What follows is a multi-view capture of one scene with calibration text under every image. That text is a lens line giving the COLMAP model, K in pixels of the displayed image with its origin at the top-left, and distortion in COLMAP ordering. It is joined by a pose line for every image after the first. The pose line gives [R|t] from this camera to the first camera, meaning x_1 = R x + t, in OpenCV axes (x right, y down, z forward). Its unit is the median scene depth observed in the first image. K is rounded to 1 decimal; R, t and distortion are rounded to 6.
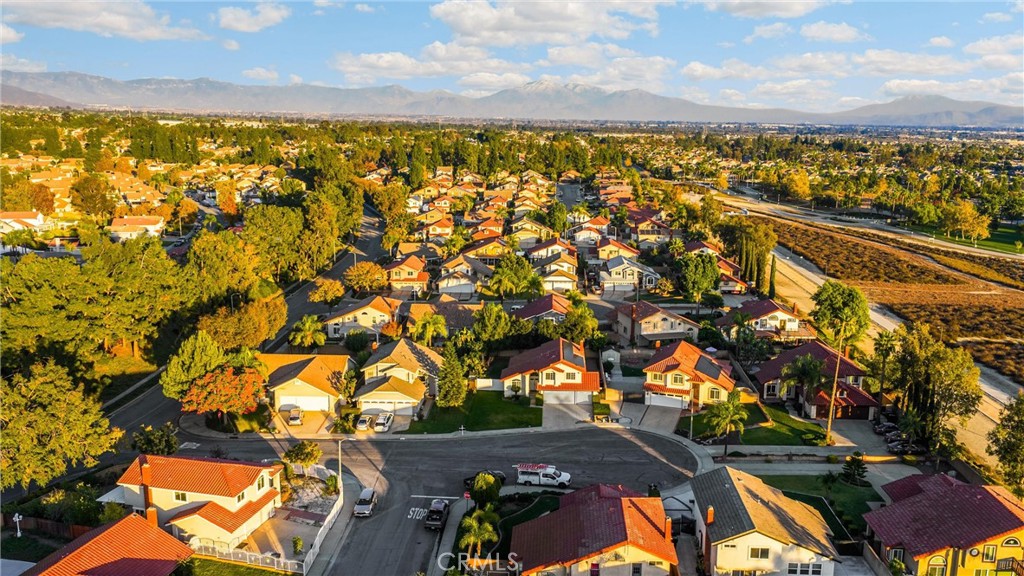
lens RADIAL K [[857.4, 0, 512.0], [0, 857.4, 288.0], [0, 0, 1]] dist [0.006965, -0.002565]
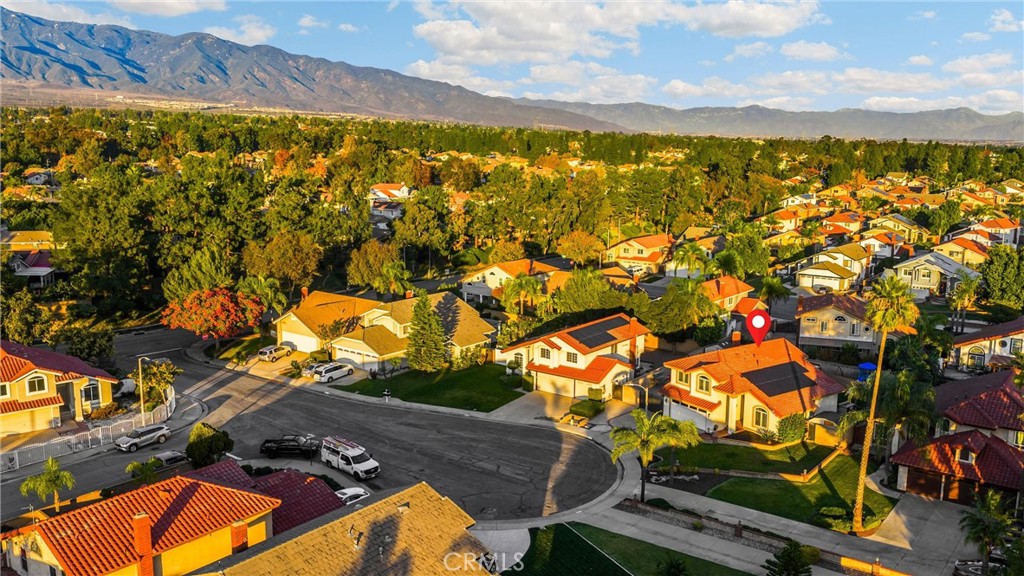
lens RADIAL K [[857.4, 0, 512.0], [0, 857.4, 288.0], [0, 0, 1]] dist [0.006965, -0.002565]
pose [[0.815159, 0.096217, -0.571191, 0.429305], [-0.114846, 0.993377, 0.003435, 0.049421], [0.567739, 0.062799, 0.820810, 0.389818]]
